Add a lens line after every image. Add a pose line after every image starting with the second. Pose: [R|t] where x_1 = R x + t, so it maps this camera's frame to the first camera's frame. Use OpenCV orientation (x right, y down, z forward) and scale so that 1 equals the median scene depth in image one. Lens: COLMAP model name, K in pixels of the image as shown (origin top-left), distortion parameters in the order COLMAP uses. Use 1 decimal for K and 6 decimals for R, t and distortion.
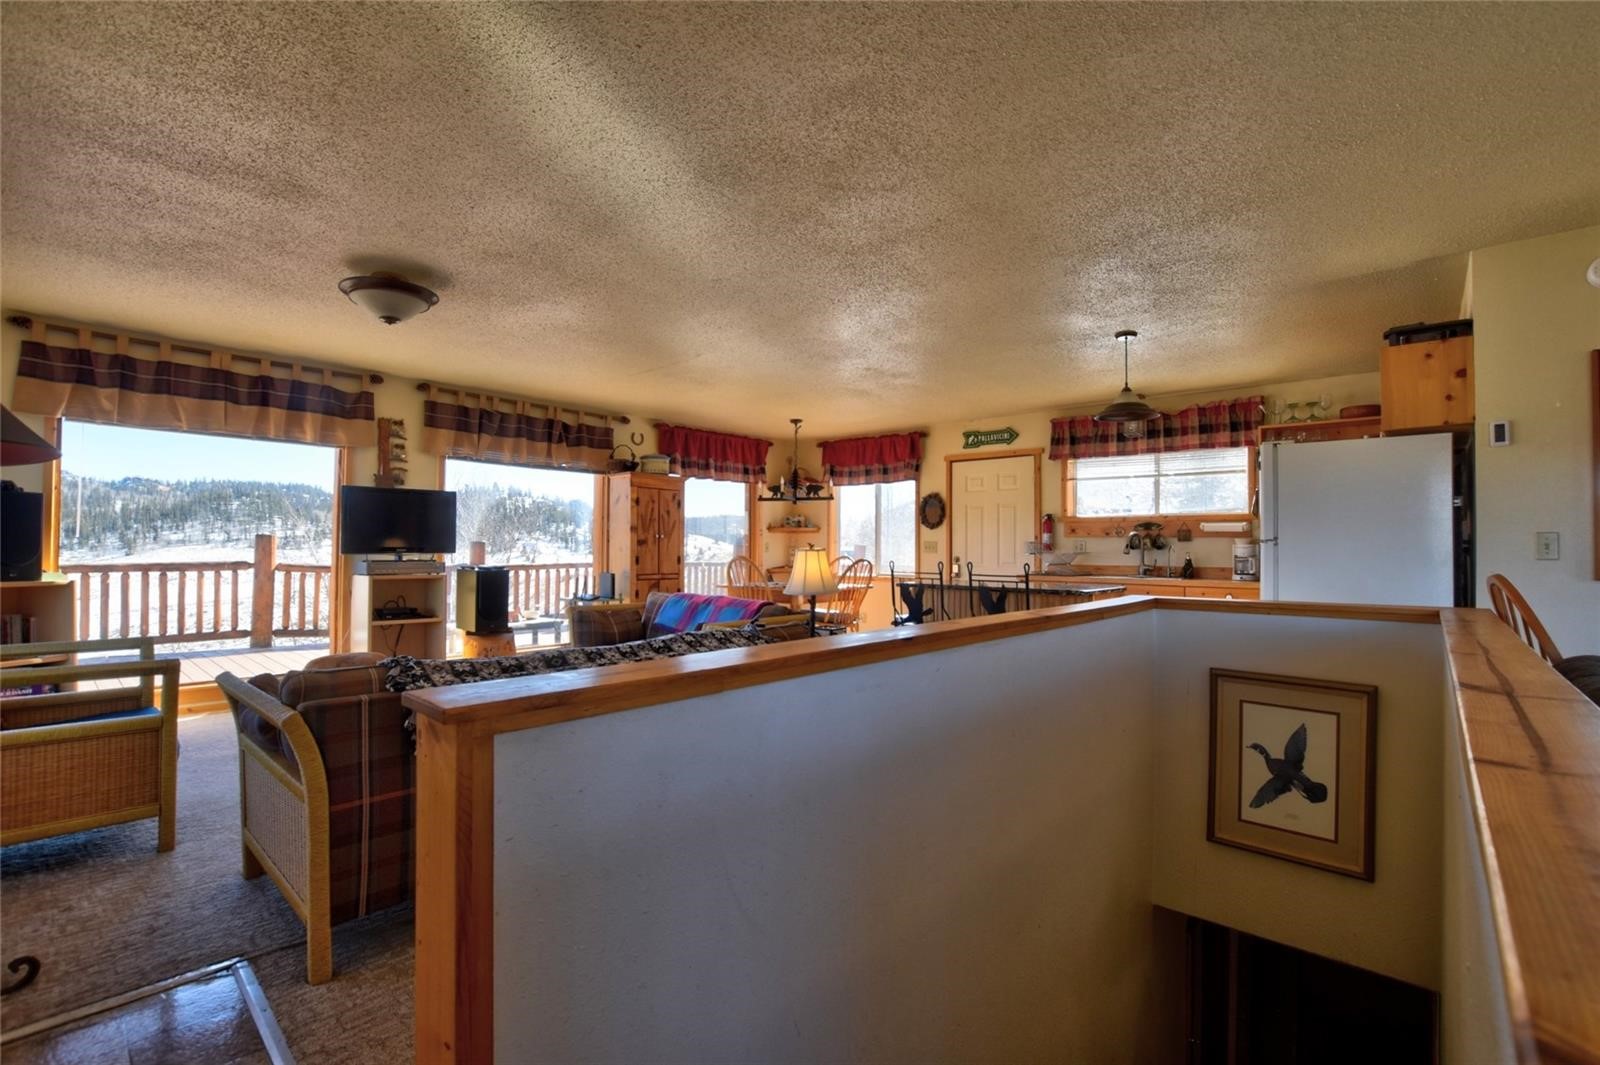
lens RADIAL K [[716.7, 0, 805.7], [0, 716.7, 537.2], [0, 0, 1]] dist [-0.028456, 0.000686]
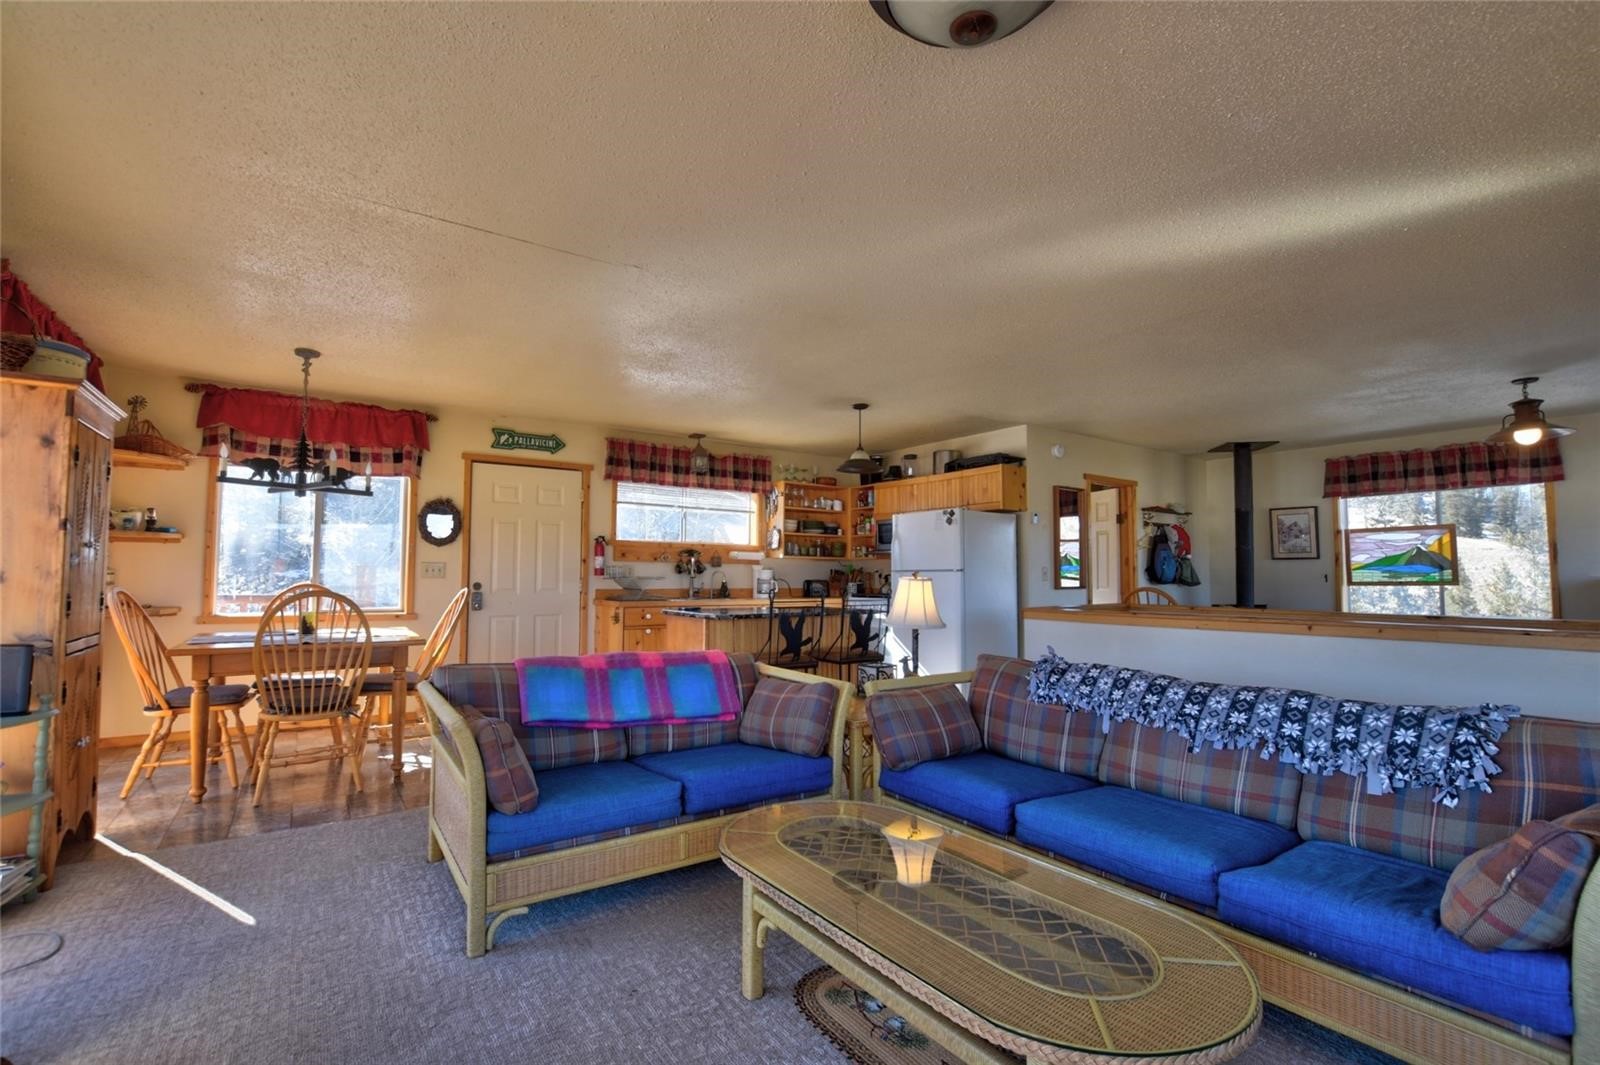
lens RADIAL K [[708.5, 0, 800.0], [0, 708.5, 532.5], [0, 0, 1]] dist [-0.027395, 0.000694]
pose [[0.227635, 0.051608, 0.972378, -0.521213], [-0.019582, 0.998635, -0.048417, 0.003032], [-0.973550, -0.008020, 0.228335, 0.542182]]
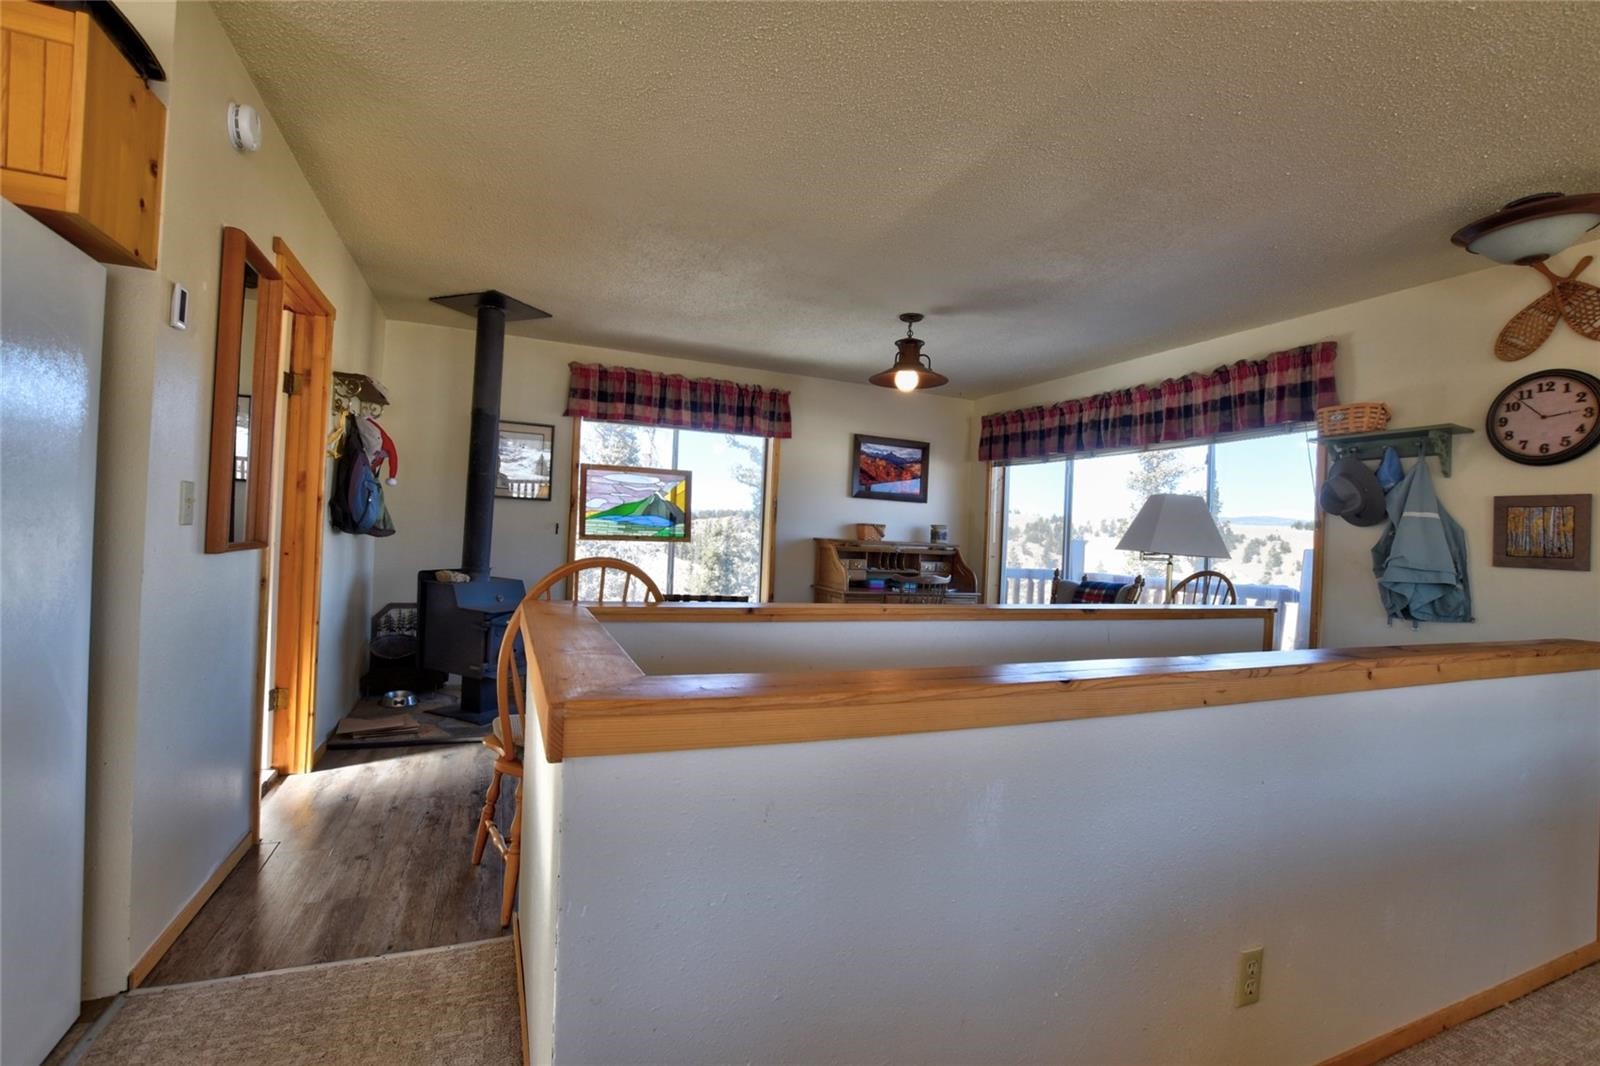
lens RADIAL K [[708.5, 0, 800.0], [0, 708.5, 533.0], [0, 0, 1]] dist [-0.027395, 0.000694]
pose [[-0.902146, -0.045787, 0.428995, 0.129067], [-0.059319, 0.998073, -0.018218, 0.008554], [-0.427334, -0.041882, -0.903123, 0.583264]]
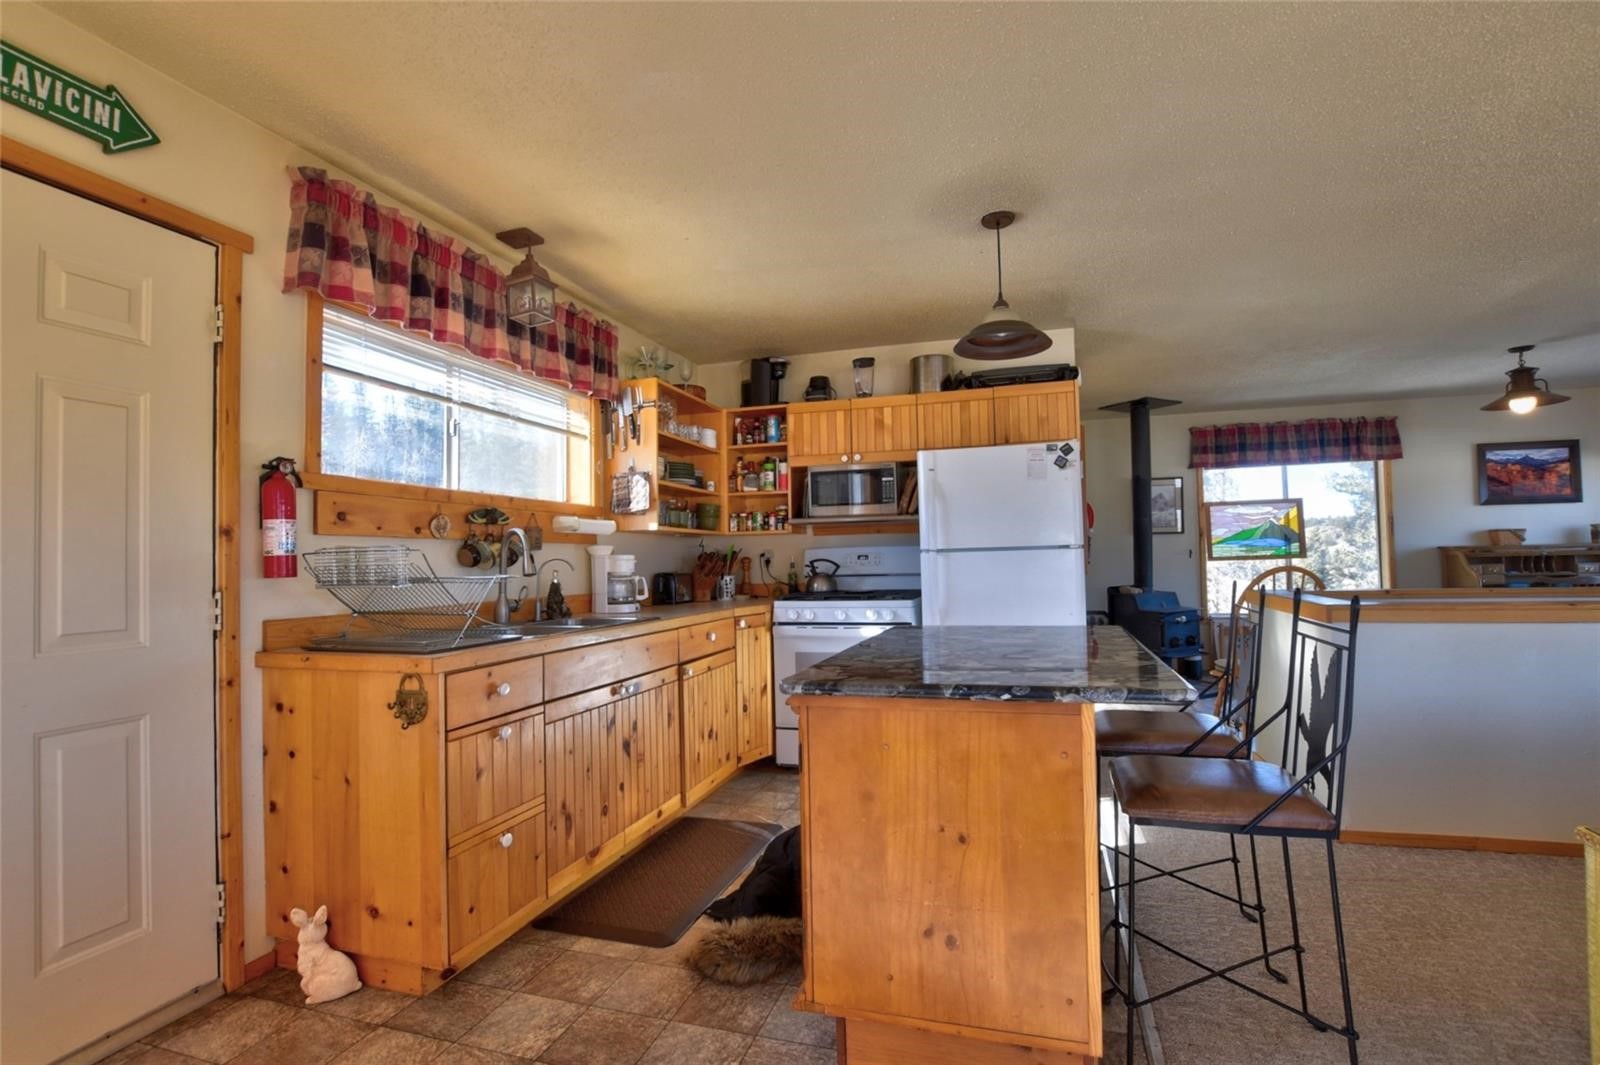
lens RADIAL K [[750.5, 0, 812.0], [0, 750.5, 535.4], [0, 0, 1]] dist [-0.028365, 0.001498]
pose [[-0.419732, 0.029479, 0.907169, -0.047429], [0.001710, 0.999496, -0.031688, 0.012100], [-0.907646, -0.011749, -0.419571, 0.946793]]
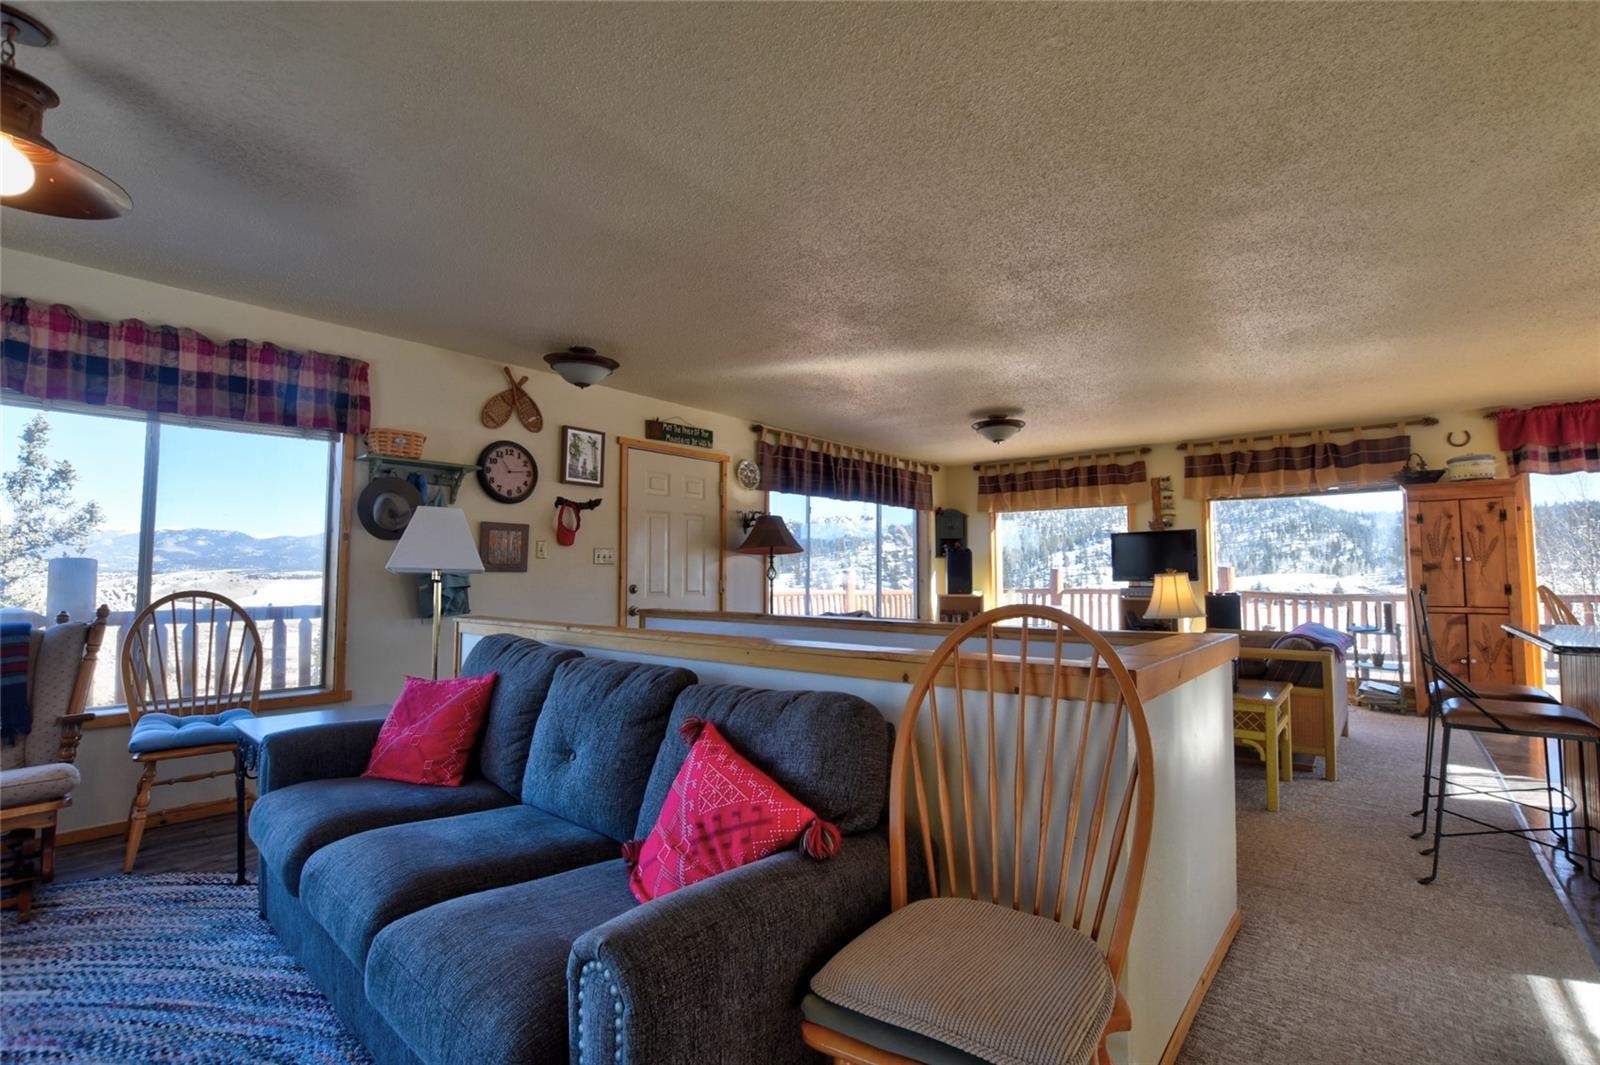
lens RADIAL K [[716.7, 0, 805.7], [0, 716.7, 537.2], [0, 0, 1]] dist [-0.028456, 0.000686]
pose [[0.025985, -0.064806, -0.997559, 0.574300], [0.018133, 0.997763, -0.064347, 0.011666], [0.999498, -0.016417, 0.027102, 0.265155]]
